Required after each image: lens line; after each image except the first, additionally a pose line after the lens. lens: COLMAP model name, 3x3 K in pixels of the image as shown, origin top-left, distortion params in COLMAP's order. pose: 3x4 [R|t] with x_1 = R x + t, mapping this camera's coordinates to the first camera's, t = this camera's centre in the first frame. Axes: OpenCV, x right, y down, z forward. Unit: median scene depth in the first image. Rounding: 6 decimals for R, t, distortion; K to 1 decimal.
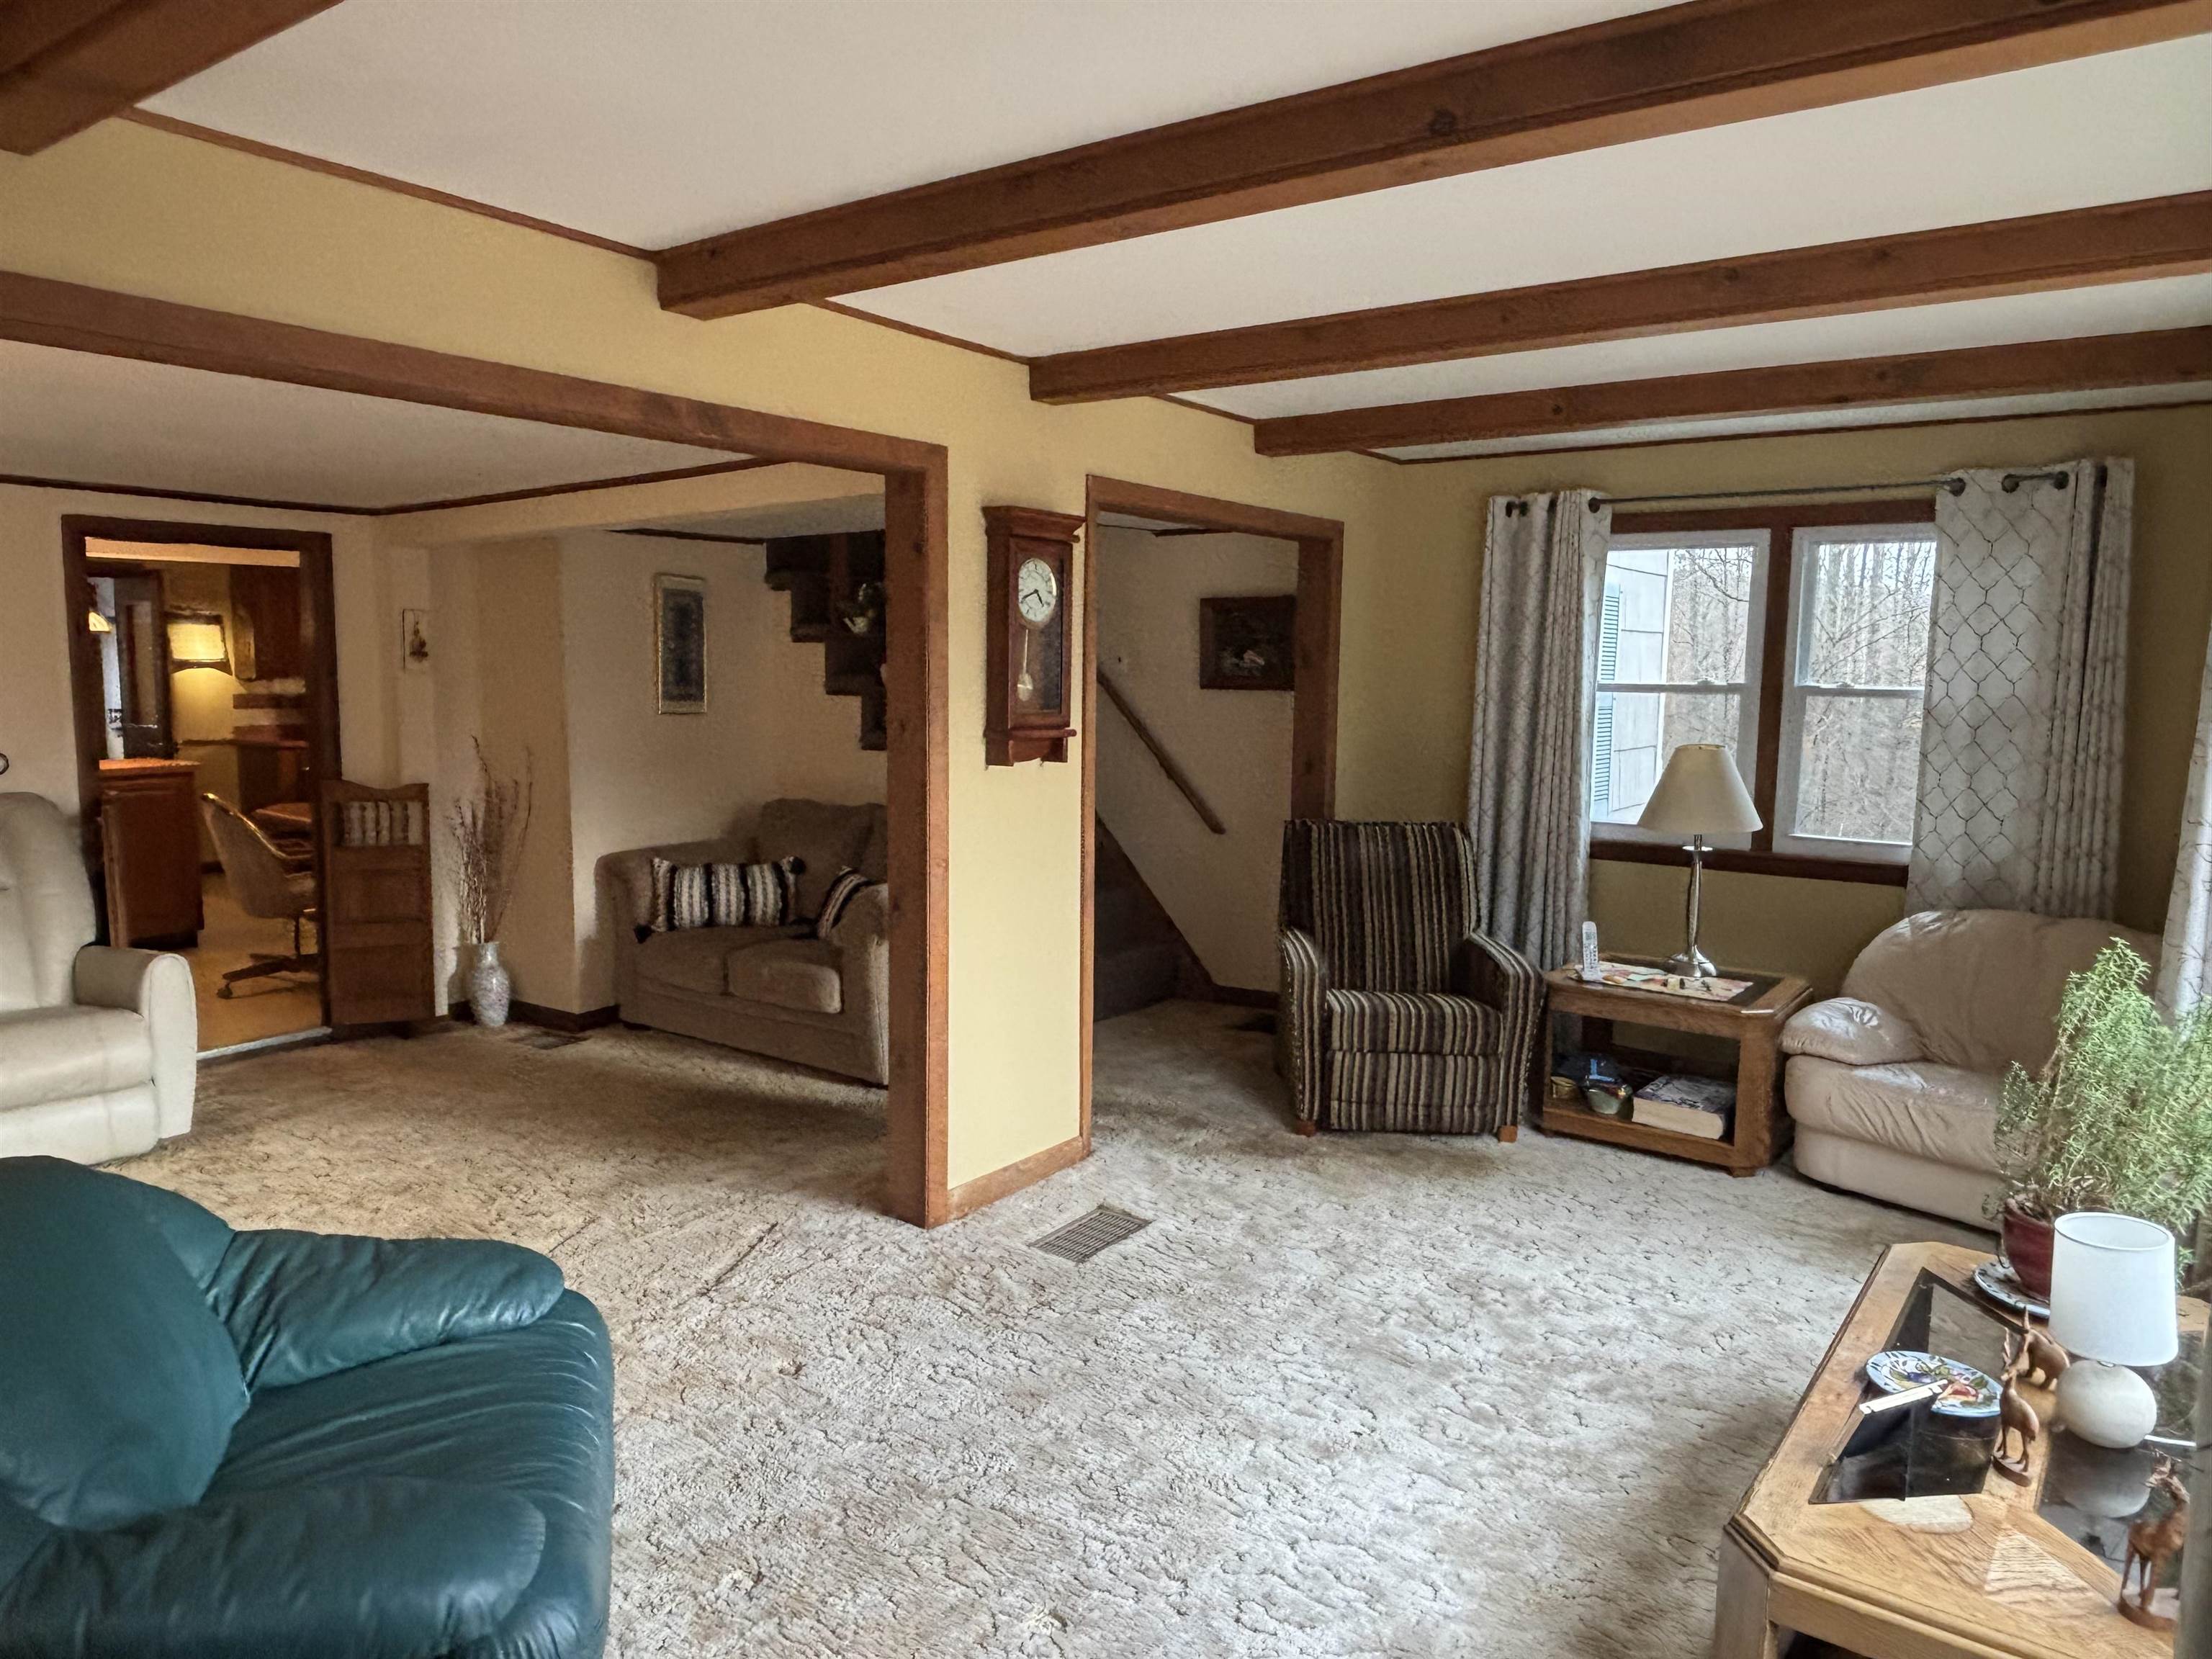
lens RADIAL K [[1466.1, 0, 1097.7], [0, 1466.1, 829.5], [0, 0, 1]] dist [0.066109, -0.092154]
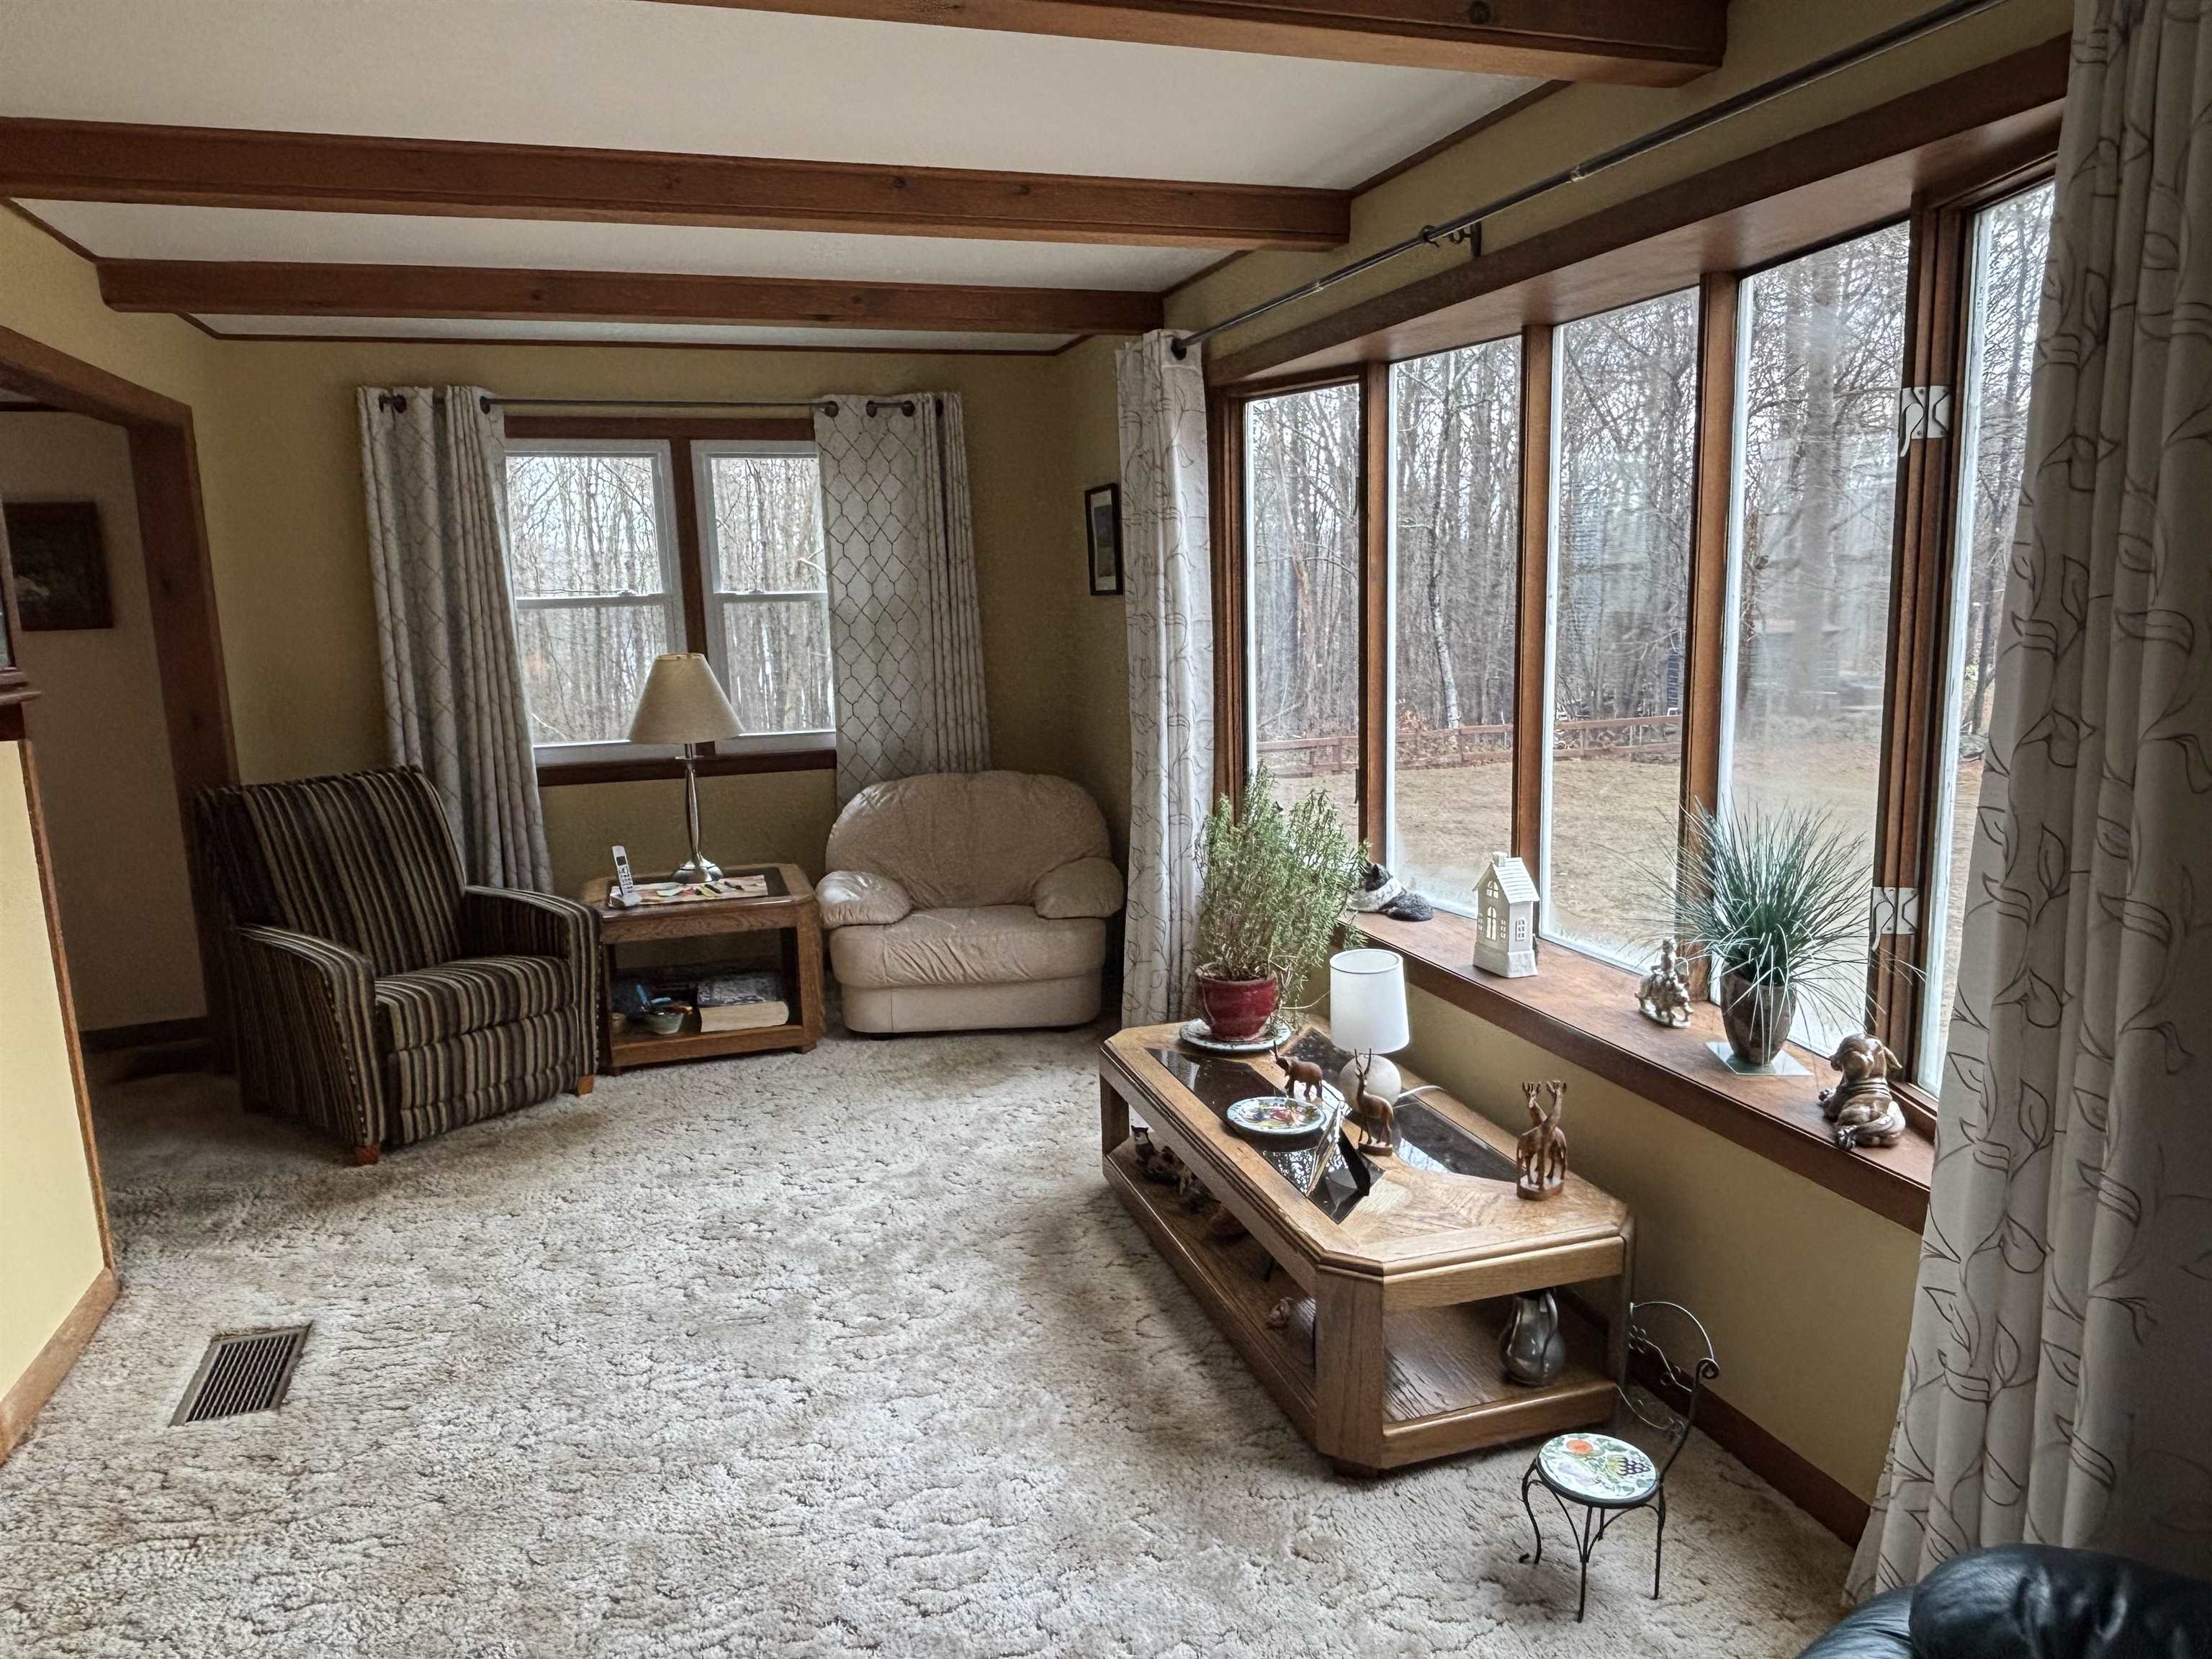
lens RADIAL K [[1466.1, 0, 1097.7], [0, 1466.1, 829.5], [0, 0, 1]] dist [0.066109, -0.092154]
pose [[0.588626, -0.166923, 0.790984, -0.256571], [0.128233, 0.985341, 0.112511, -0.017325], [-0.798170, 0.035204, 0.601403, 0.183666]]
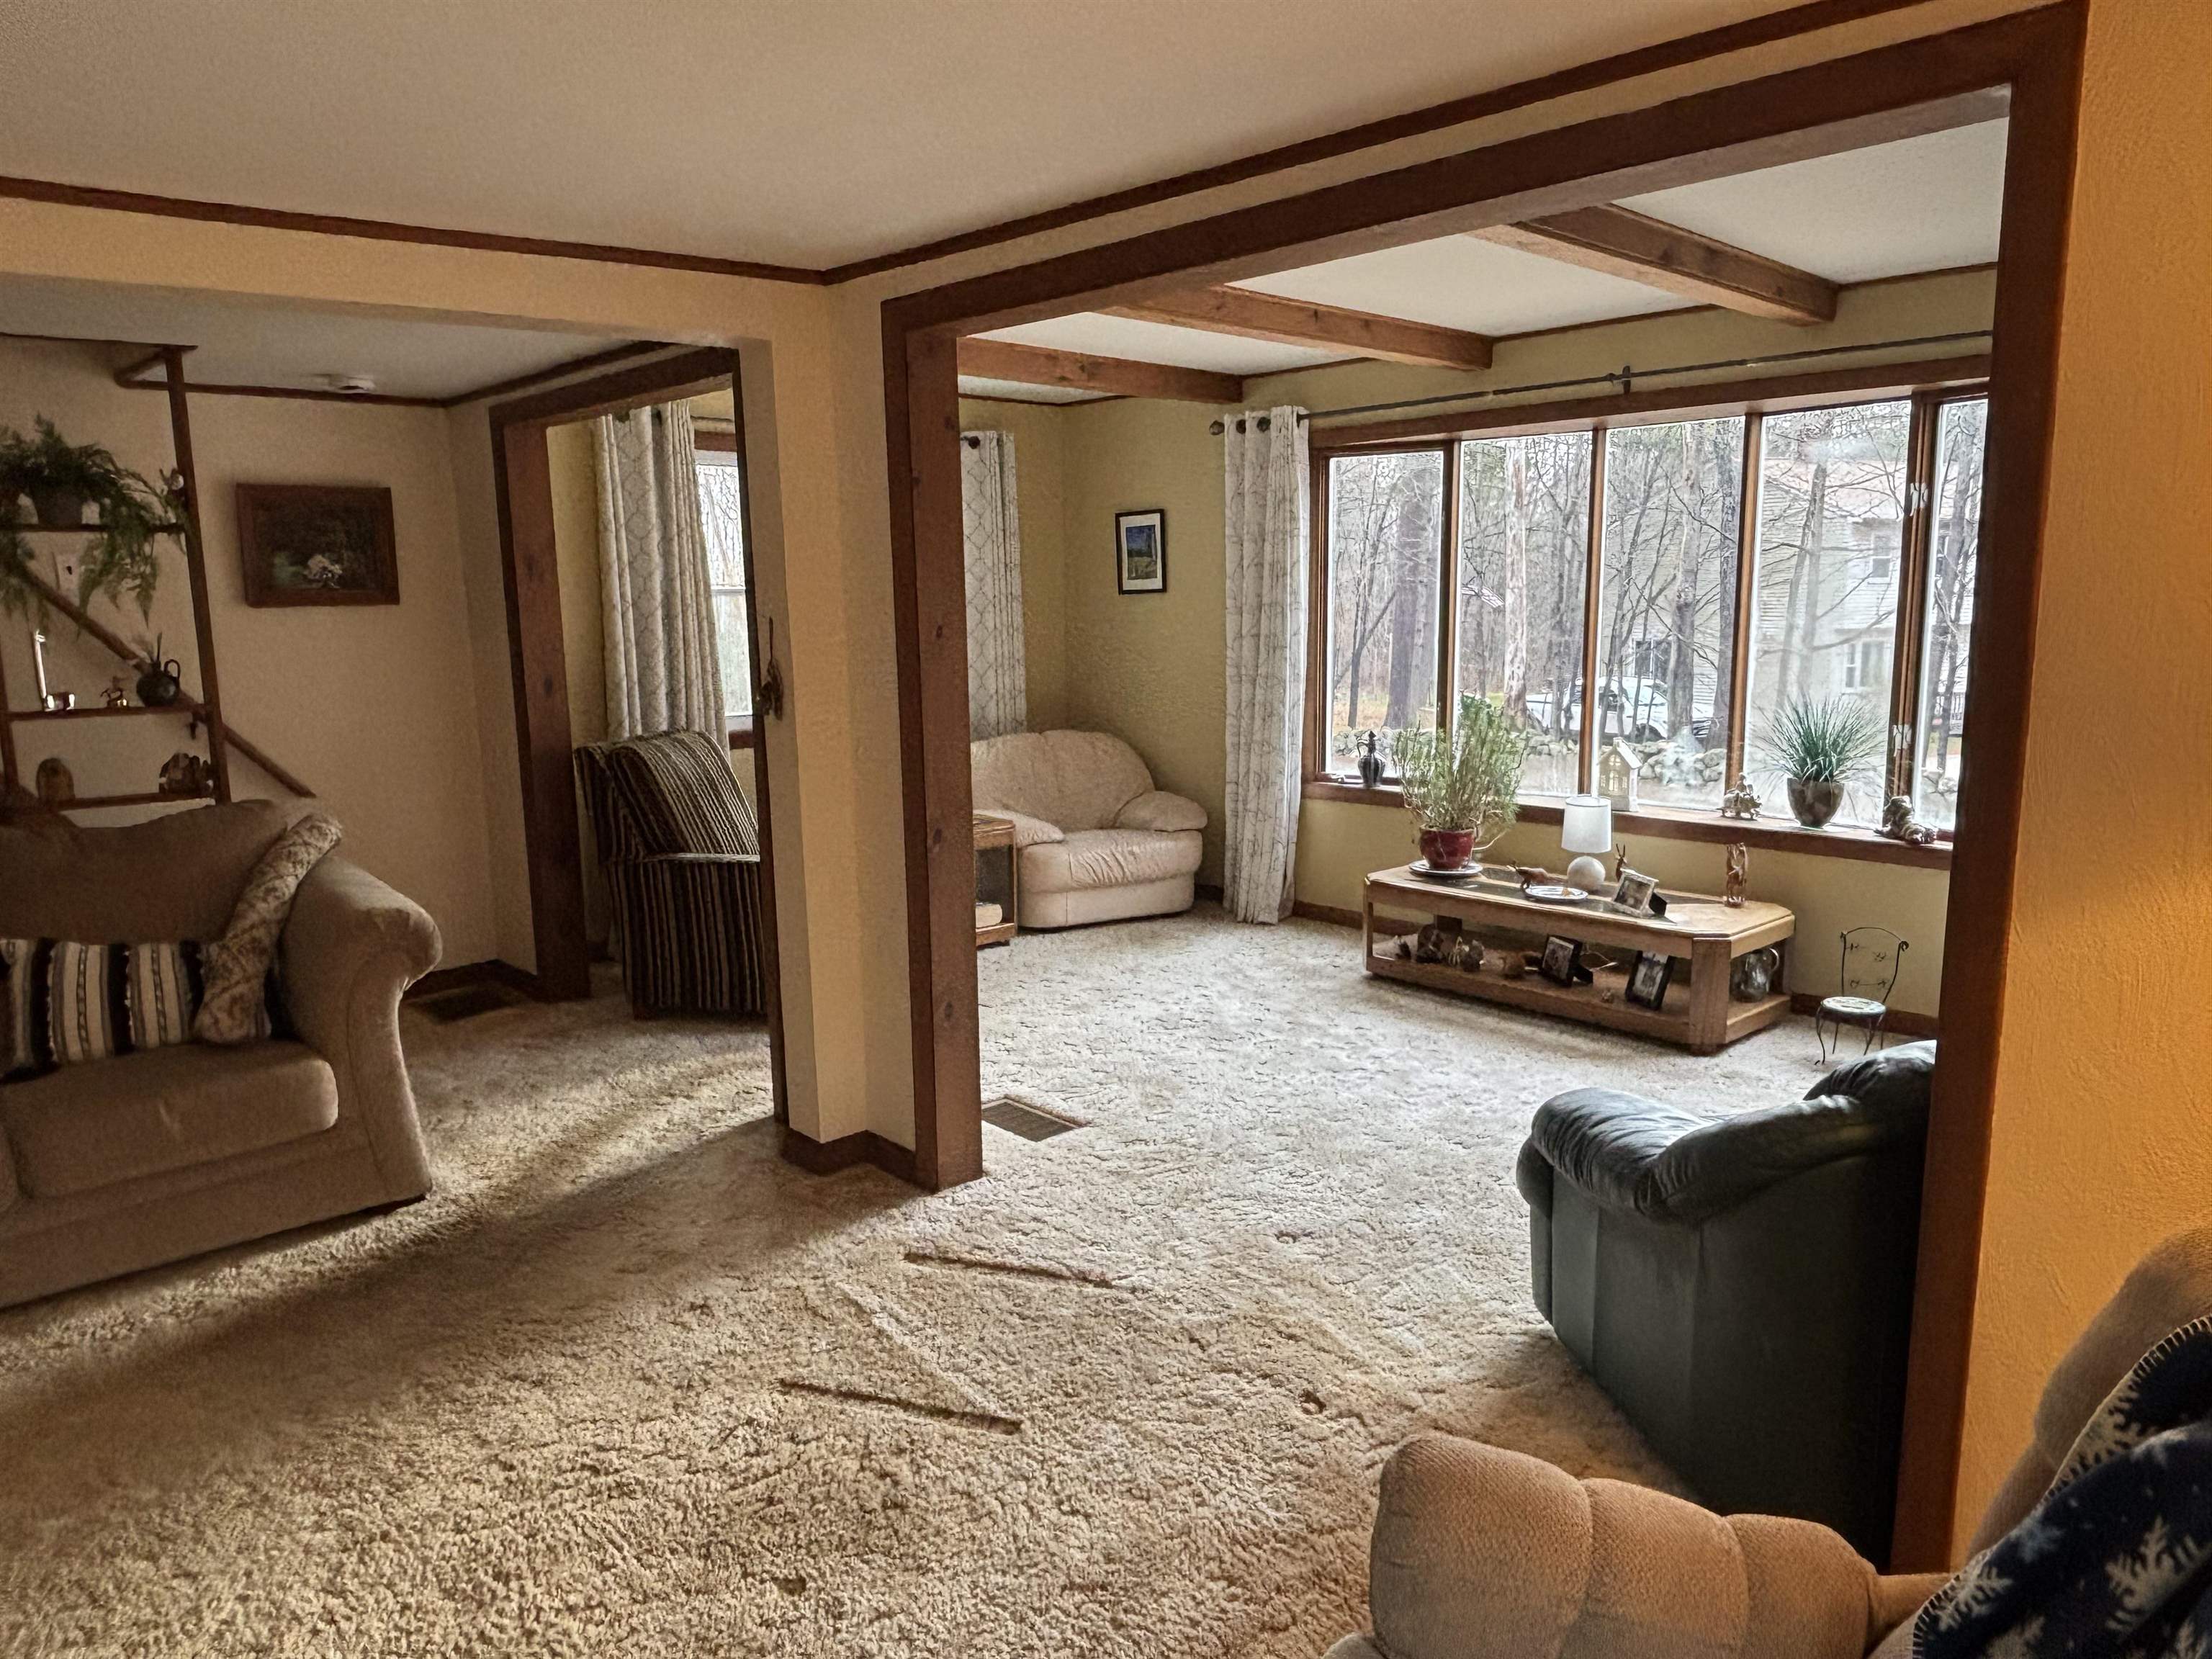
lens RADIAL K [[1466.1, 0, 1097.7], [0, 1466.1, 829.5], [0, 0, 1]] dist [0.066109, -0.092154]
pose [[0.187631, -0.172193, 0.967029, -0.835149], [0.126735, 0.980528, 0.150007, -0.062779], [-0.974029, 0.094411, 0.205800, 0.625598]]
